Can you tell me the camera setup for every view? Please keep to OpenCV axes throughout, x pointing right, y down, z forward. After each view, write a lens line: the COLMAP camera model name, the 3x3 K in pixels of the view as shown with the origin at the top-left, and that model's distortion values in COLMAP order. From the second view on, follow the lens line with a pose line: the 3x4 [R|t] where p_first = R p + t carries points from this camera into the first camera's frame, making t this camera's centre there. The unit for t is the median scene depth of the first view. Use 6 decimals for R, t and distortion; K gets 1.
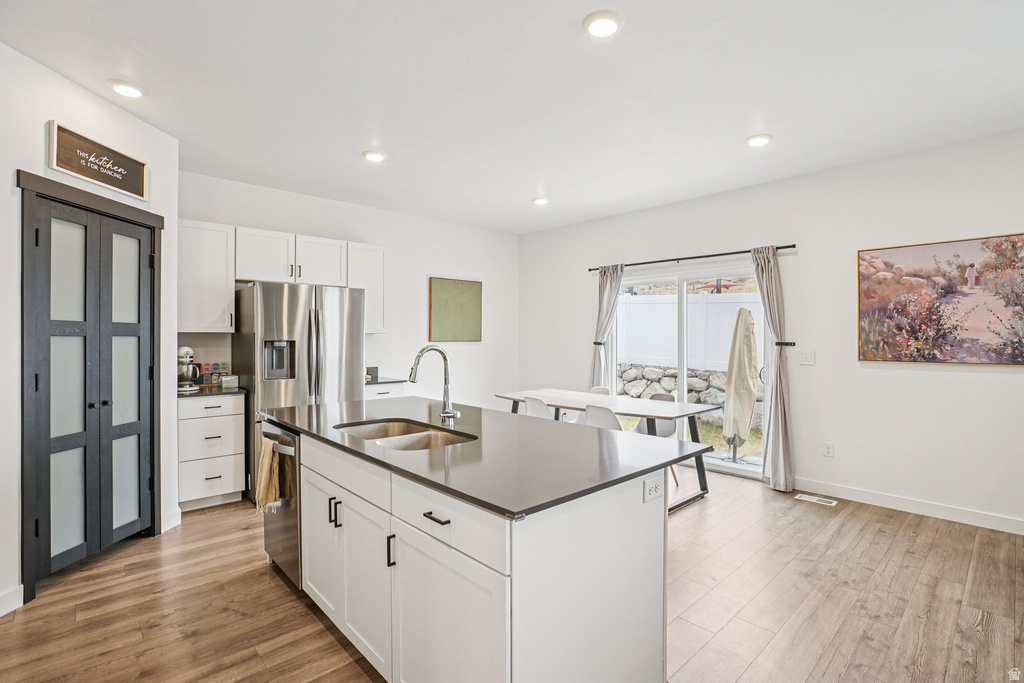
lens RADIAL K [[486.9, 0, 518.1], [0, 486.9, 338.9], [0, 0, 1]] dist [-0.052075, 0.024750]
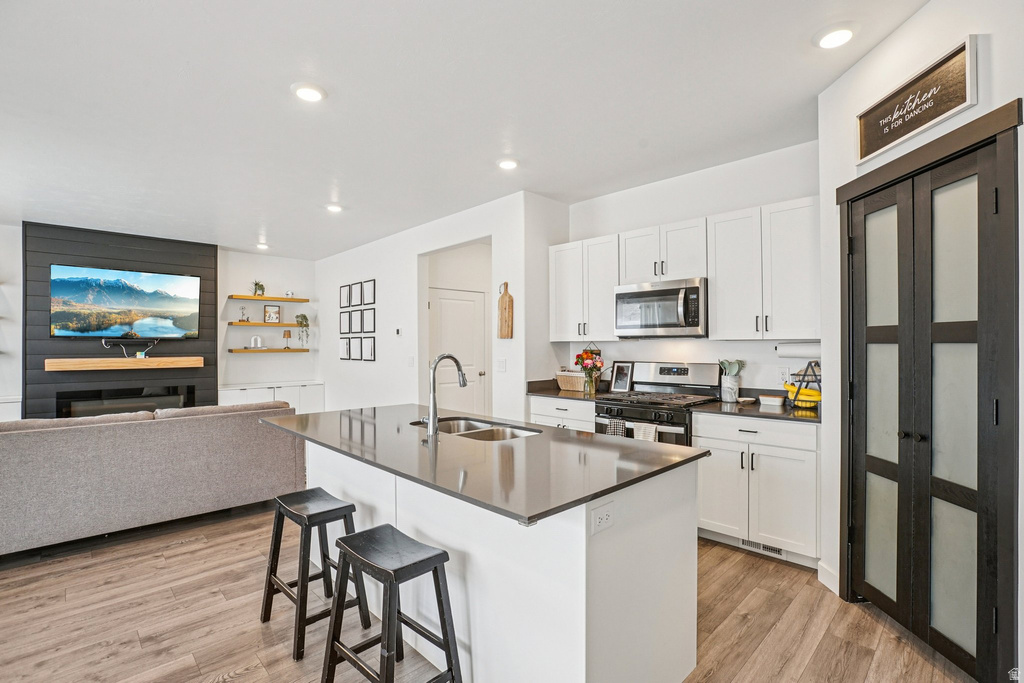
lens RADIAL K [[473.4, 0, 517.0], [0, 473.4, 342.7], [0, 0, 1]] dist [-0.052048, 0.017569]
pose [[-0.999659, 0.003442, -0.025878, -0.181813], [0.003534, 0.999988, -0.003528, -0.004365], [0.025866, -0.003618, -0.999659, 1.225833]]
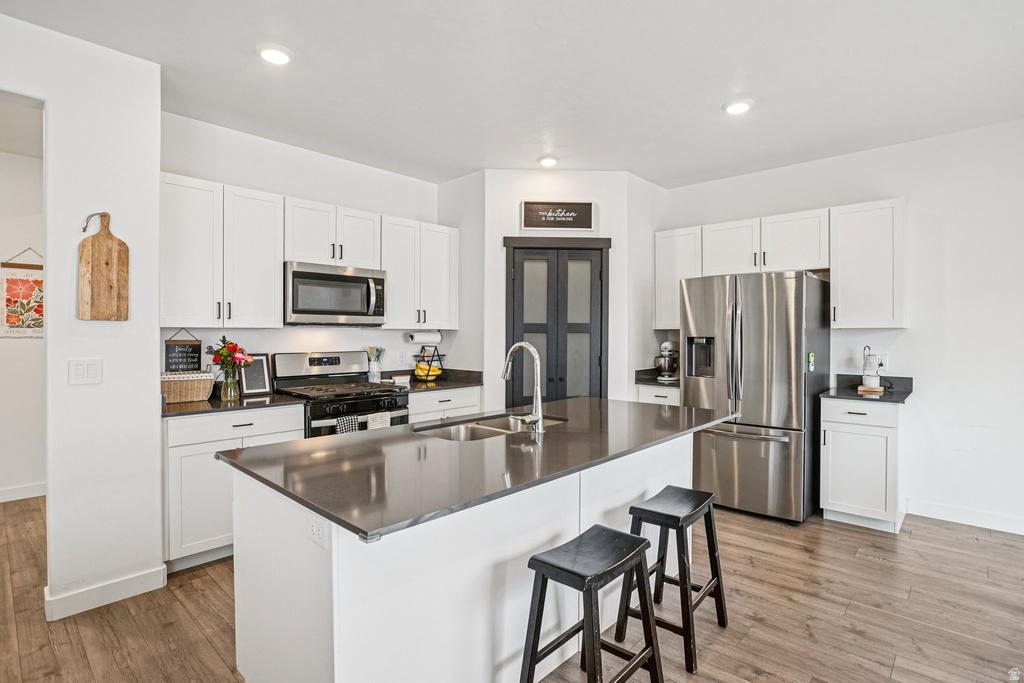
lens RADIAL K [[504.7, 0, 517.3], [0, 504.7, 343.9], [0, 0, 1]] dist [-0.058284, 0.026003]
pose [[0.072542, 0.020100, -0.997163, 0.479405], [-0.002740, 0.999797, 0.019954, -0.002191], [0.997362, 0.001285, 0.072582, 0.554187]]
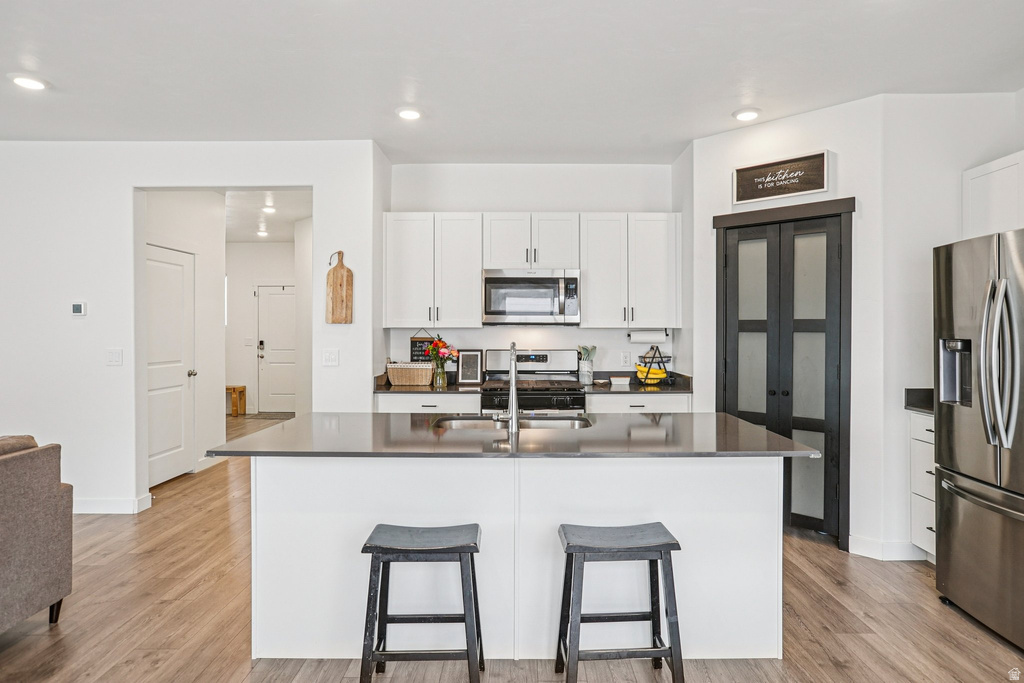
lens RADIAL K [[613.1, 0, 525.3], [0, 613.1, 325.9], [0, 0, 1]] dist [-0.012484, 0.001685]
pose [[-0.681156, -0.004593, -0.732124, 0.423060], [-0.001637, 0.999987, -0.004751, -0.009161], [0.732137, -0.002038, -0.681155, 1.118774]]
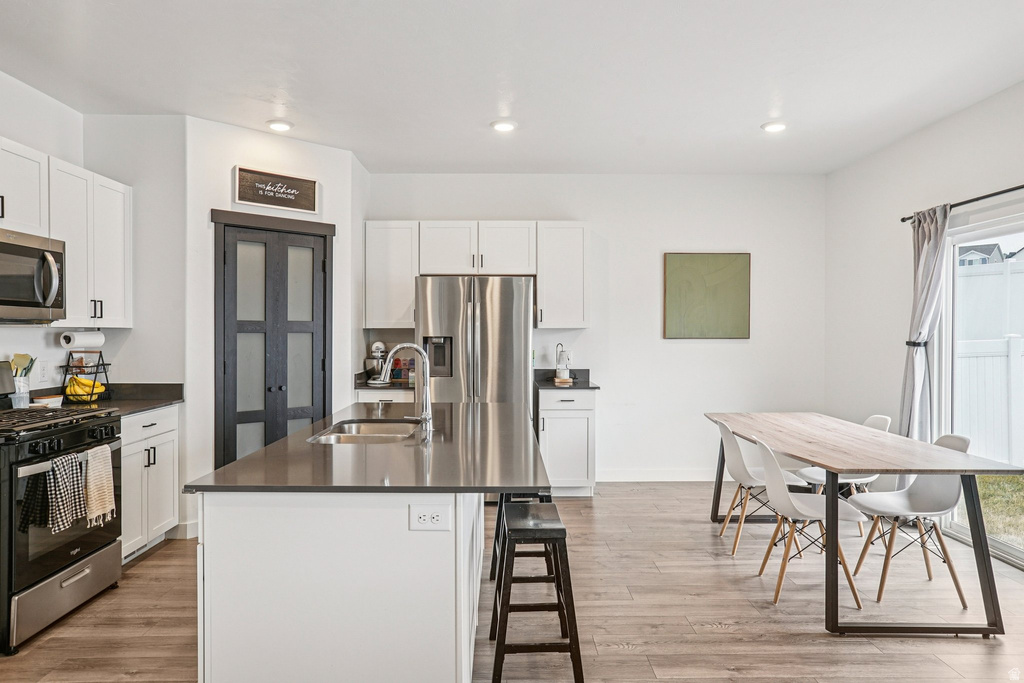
lens RADIAL K [[672.8, 0, 506.2], [0, 672.8, 337.3], [0, 0, 1]] dist [-0.007468, 0.002932]
pose [[0.733758, 0.005826, -0.679386, 0.518672], [-0.001855, 0.999977, 0.006572, -0.004299], [0.679408, -0.003562, 0.733752, 0.100248]]
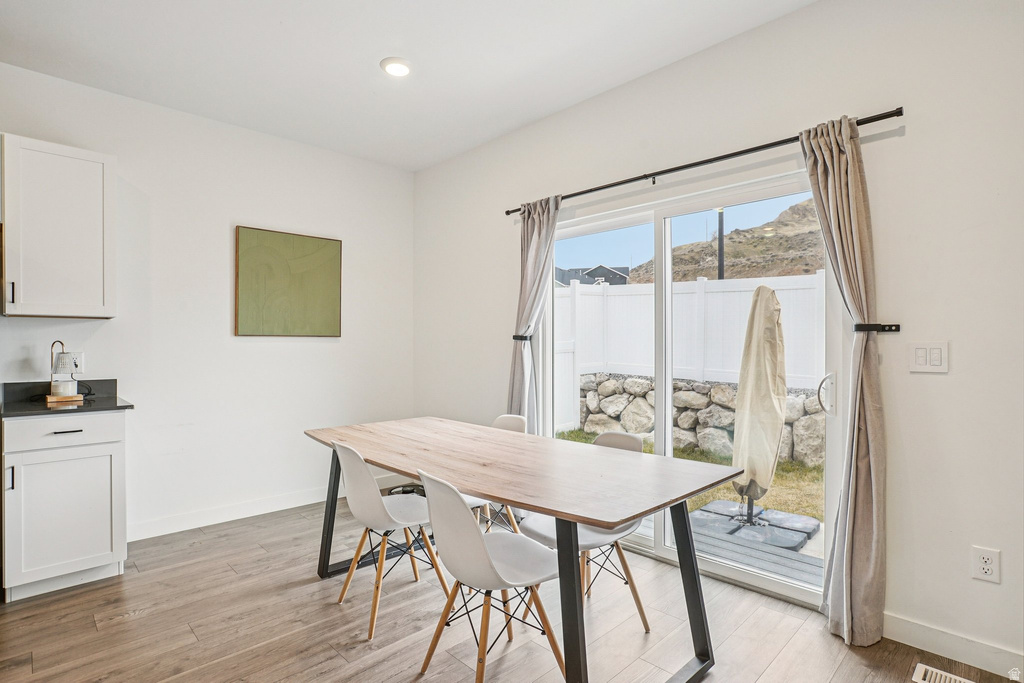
lens RADIAL K [[519.2, 0, 514.3], [0, 519.2, 346.3], [0, 0, 1]] dist [-0.025492, 0.013605]
pose [[0.999855, -0.002645, 0.016796, 0.214649], [0.002683, 0.999994, -0.002291, 0.030835], [-0.016790, 0.002336, 0.999856, 0.554668]]
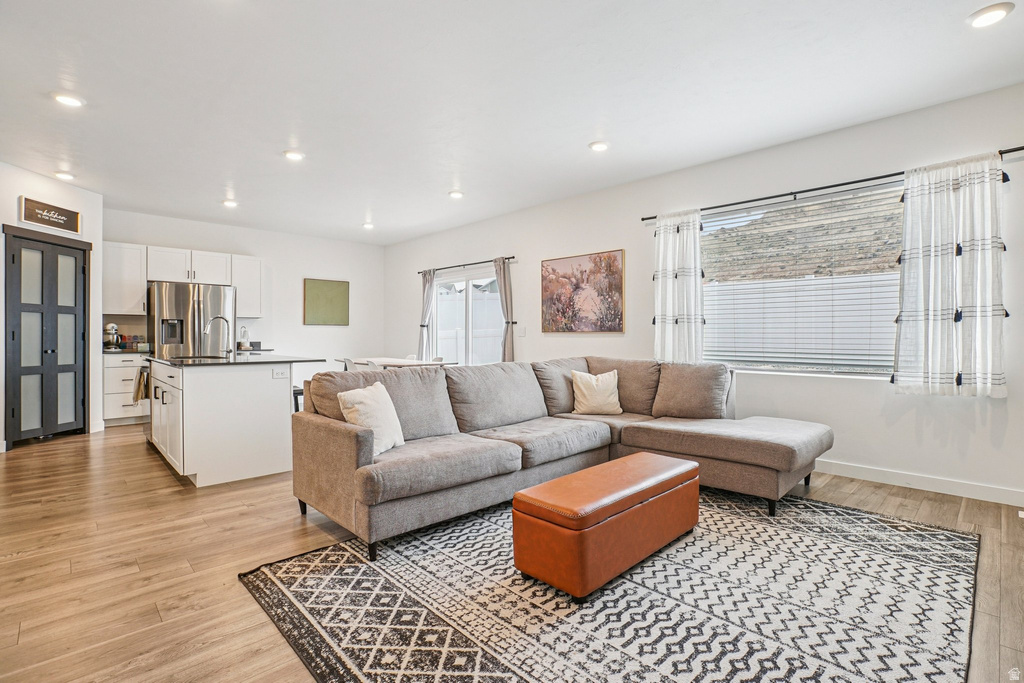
lens RADIAL K [[486.0, 0, 510.2], [0, 486.0, 338.0], [0, 0, 1]] dist [-0.030884, 0.012215]
pose [[1.000000, 0.000264, 0.000405, 0.604992], [-0.000264, 0.999999, 0.001225, 0.061681], [-0.000405, -0.001225, 0.999999, -0.566509]]
